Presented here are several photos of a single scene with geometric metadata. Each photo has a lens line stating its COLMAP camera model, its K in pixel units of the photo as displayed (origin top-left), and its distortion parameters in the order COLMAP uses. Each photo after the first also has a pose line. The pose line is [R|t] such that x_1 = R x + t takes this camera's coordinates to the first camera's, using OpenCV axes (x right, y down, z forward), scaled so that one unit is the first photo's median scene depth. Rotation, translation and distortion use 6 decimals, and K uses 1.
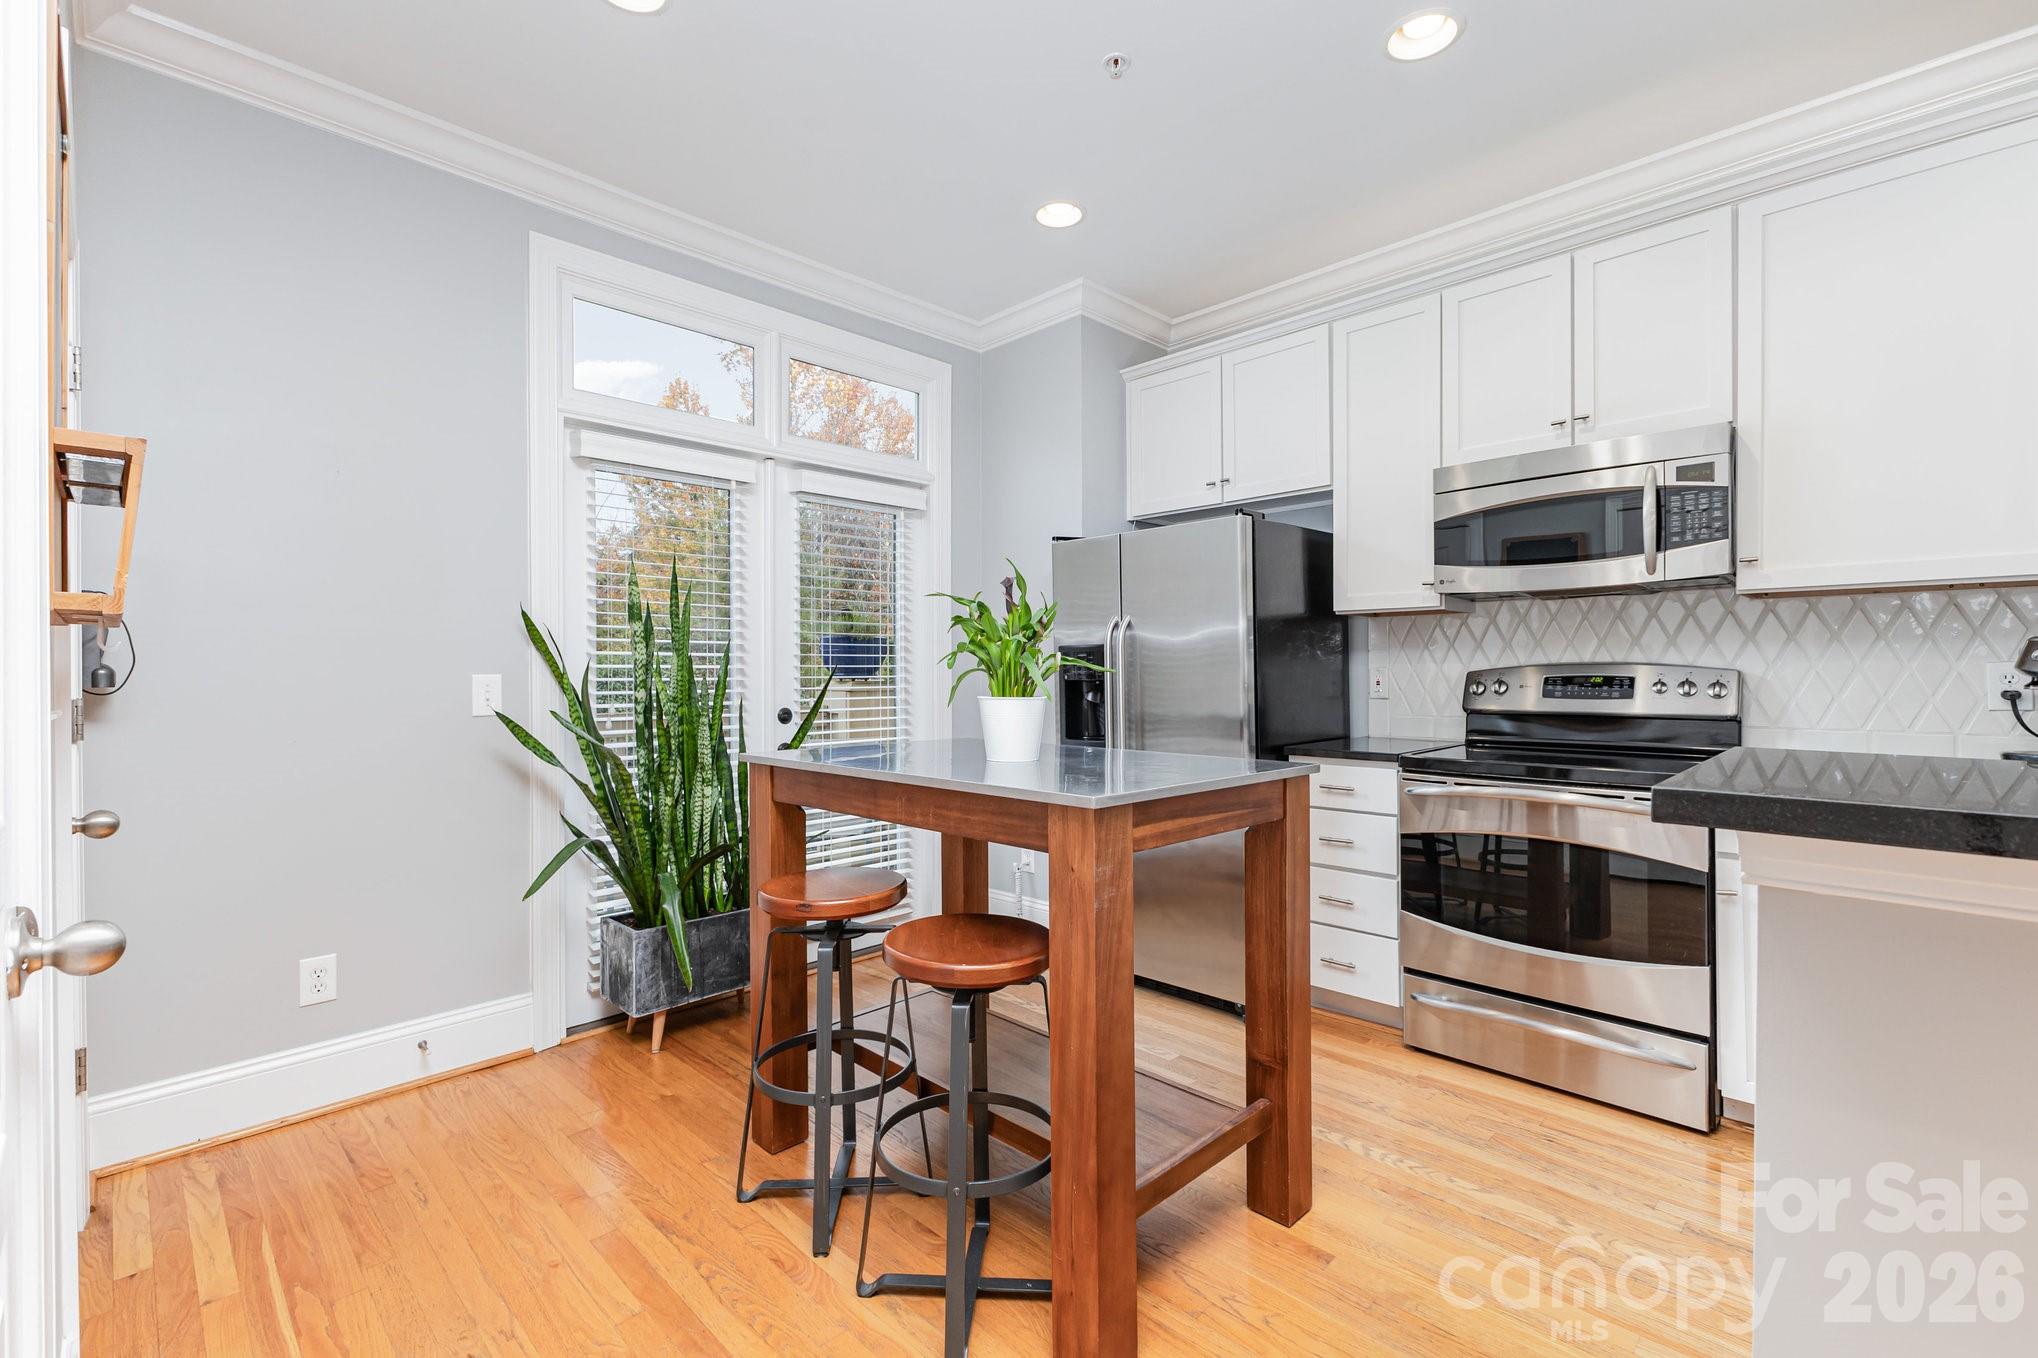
lens RADIAL K [[887.1, 0, 1006.5], [0, 887.1, 674.2], [0, 0, 1]] dist [-0.000755, 0.000085]
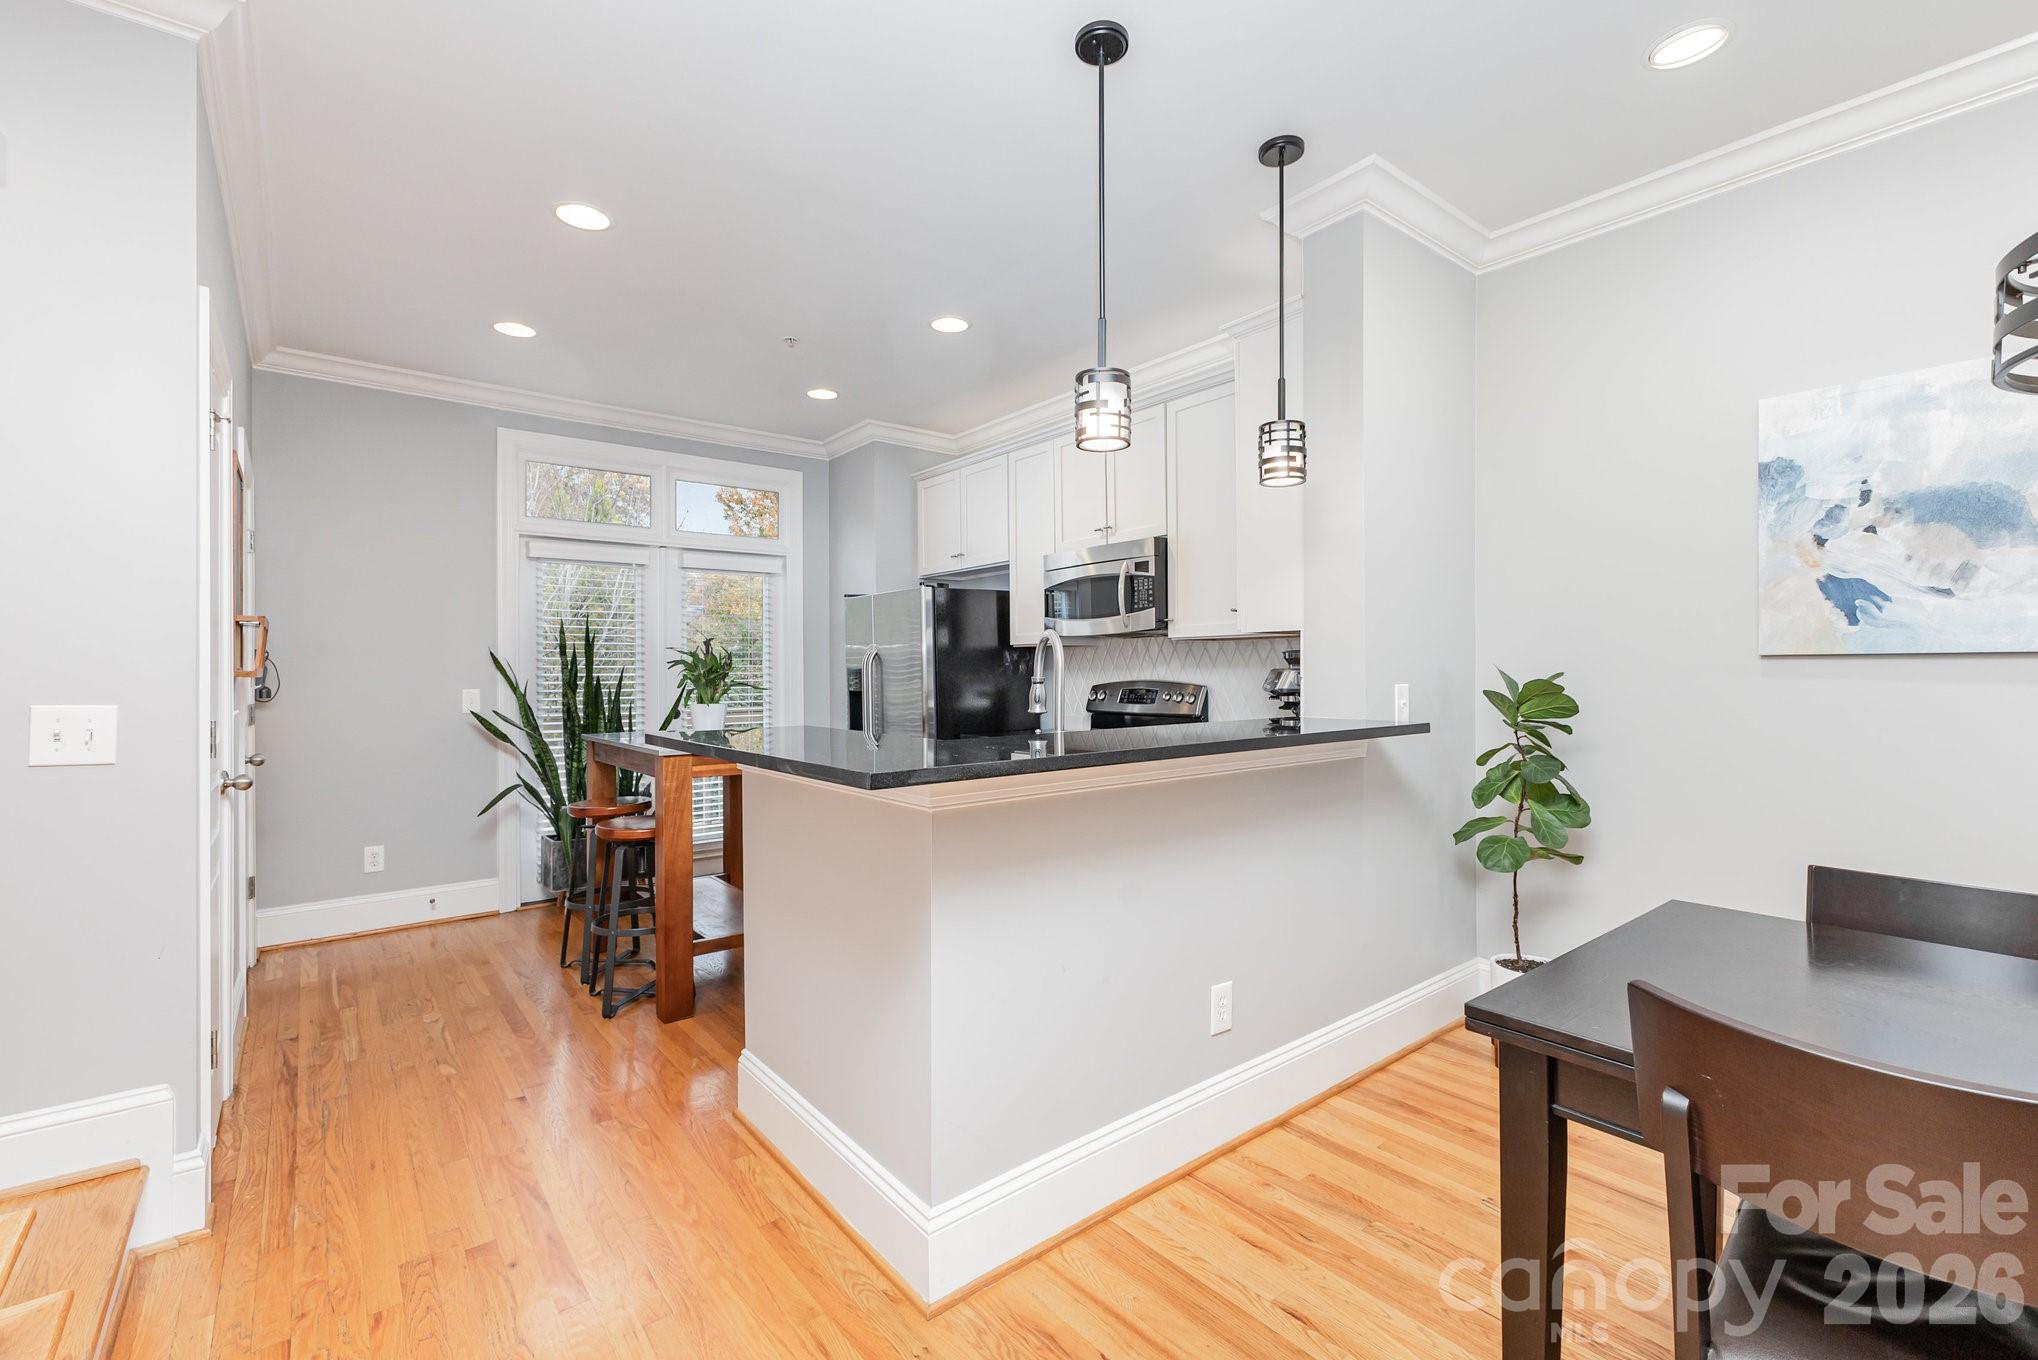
lens RADIAL K [[887.1, 0, 1028.8], [0, 887.1, 665.2], [0, 0, 1]] dist [-0.000755, 0.000085]
pose [[0.994602, -0.003694, -0.103695, 0.658078], [0.002846, 0.999961, -0.008328, -0.027679], [0.103722, 0.007988, 0.994574, -0.588283]]
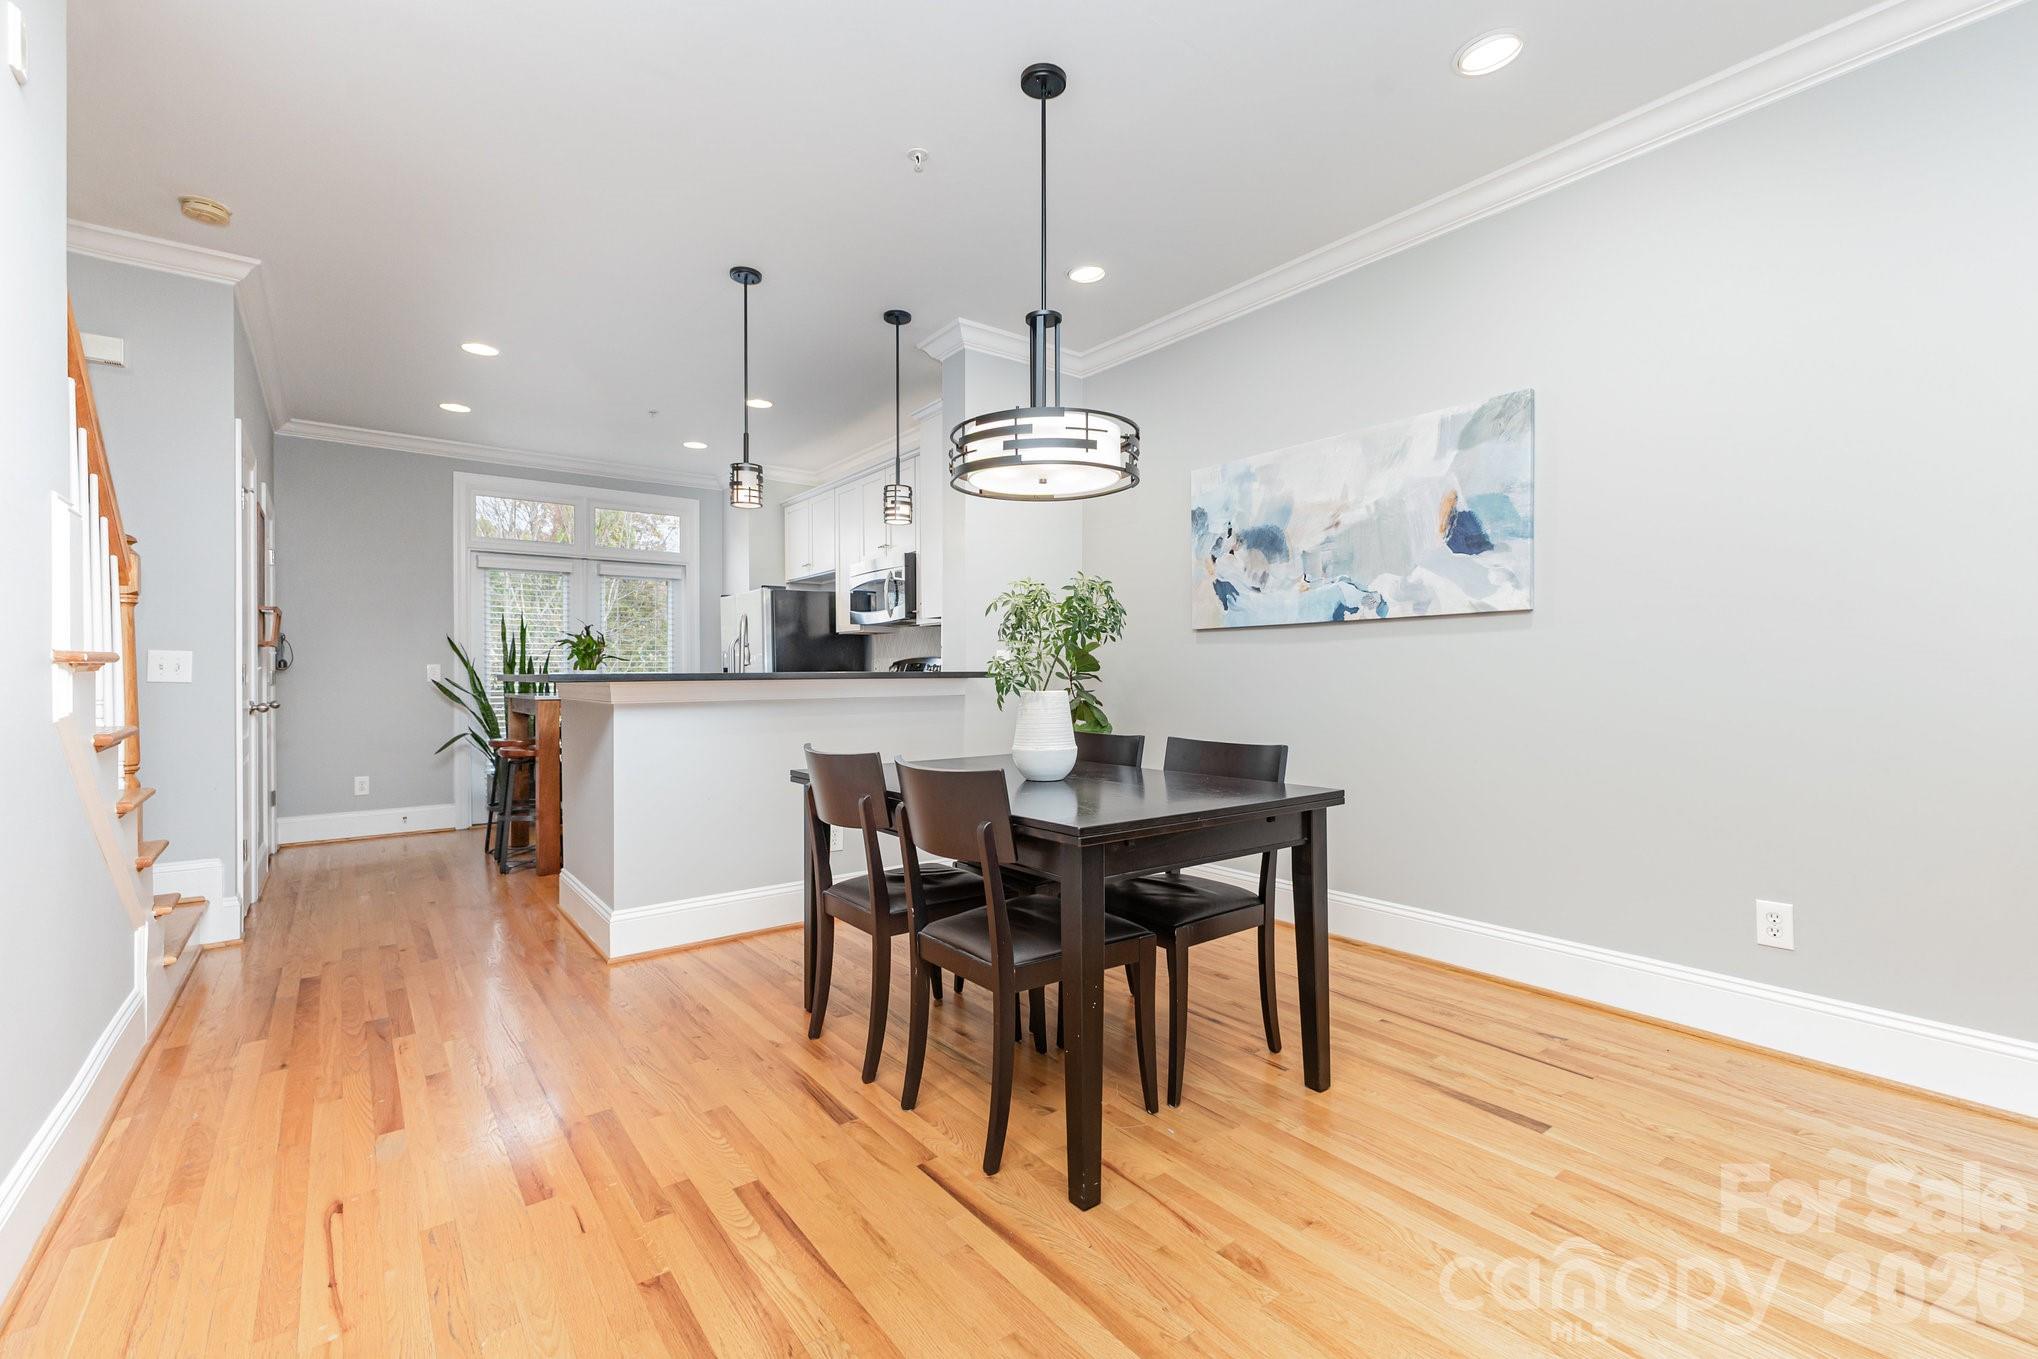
lens RADIAL K [[887.1, 0, 1040.8], [0, 887.1, 674.8], [0, 0, 1]] dist [-0.000755, 0.000085]
pose [[0.992802, -0.002037, -0.119753, 1.267690], [0.001566, 0.999991, -0.004029, 0.039959], [0.119760, 0.003812, 0.992796, -1.114930]]
